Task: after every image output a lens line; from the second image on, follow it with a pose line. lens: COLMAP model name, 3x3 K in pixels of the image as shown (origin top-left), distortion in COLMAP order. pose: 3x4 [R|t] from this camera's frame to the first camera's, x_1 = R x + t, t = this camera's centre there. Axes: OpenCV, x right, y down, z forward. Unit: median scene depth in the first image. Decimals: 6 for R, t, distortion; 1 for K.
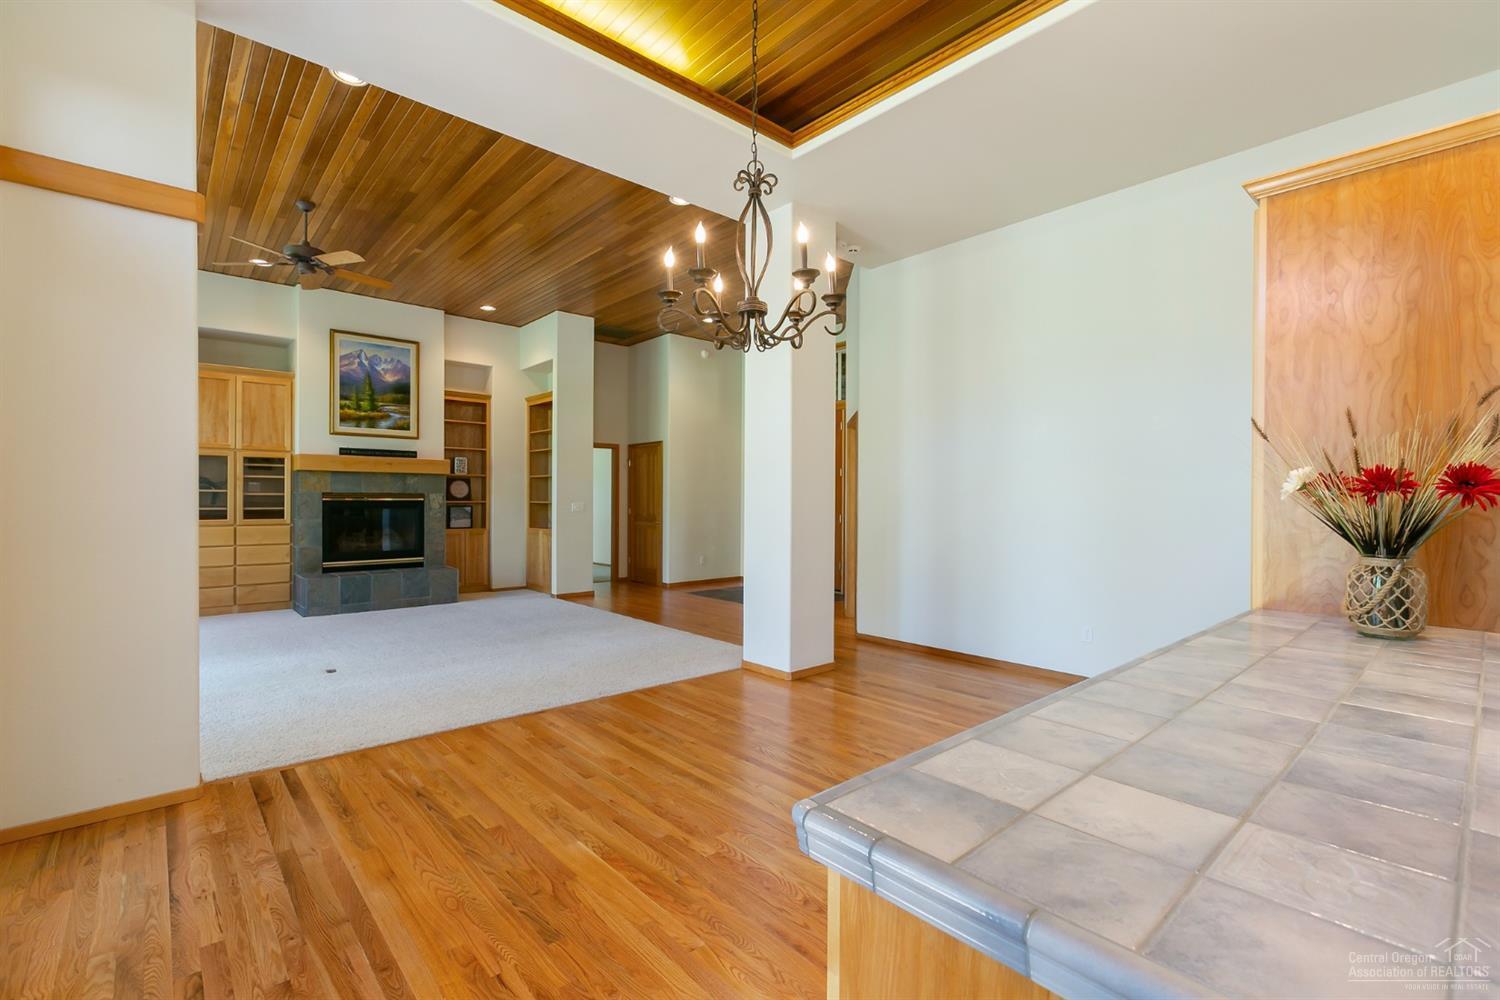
lens RADIAL K [[671.5, 0, 745.2], [0, 671.5, 504.3], [0, 0, 1]] dist [0.000241, -0.000179]
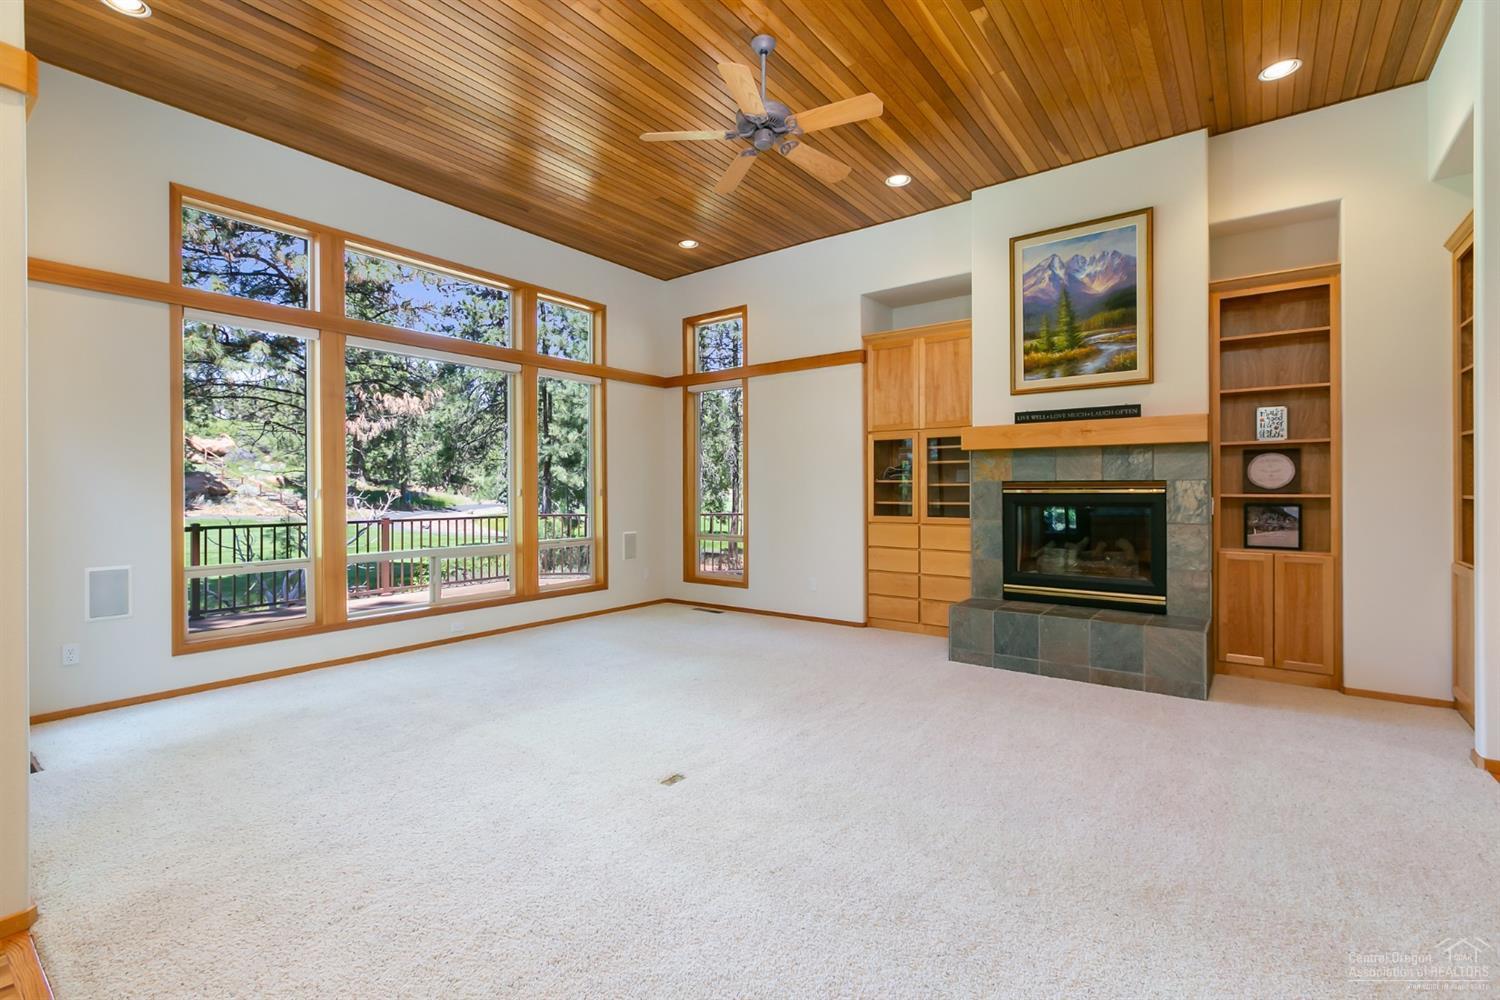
lens RADIAL K [[678.6, 0, 744.1], [0, 678.6, 487.7], [0, 0, 1]] dist [-0.000849, -0.000457]
pose [[0.184716, -0.006872, -0.982768, -0.000186], [-0.006448, 0.999946, -0.008204, -0.003752], [0.982771, 0.007852, 0.184661, 0.590502]]
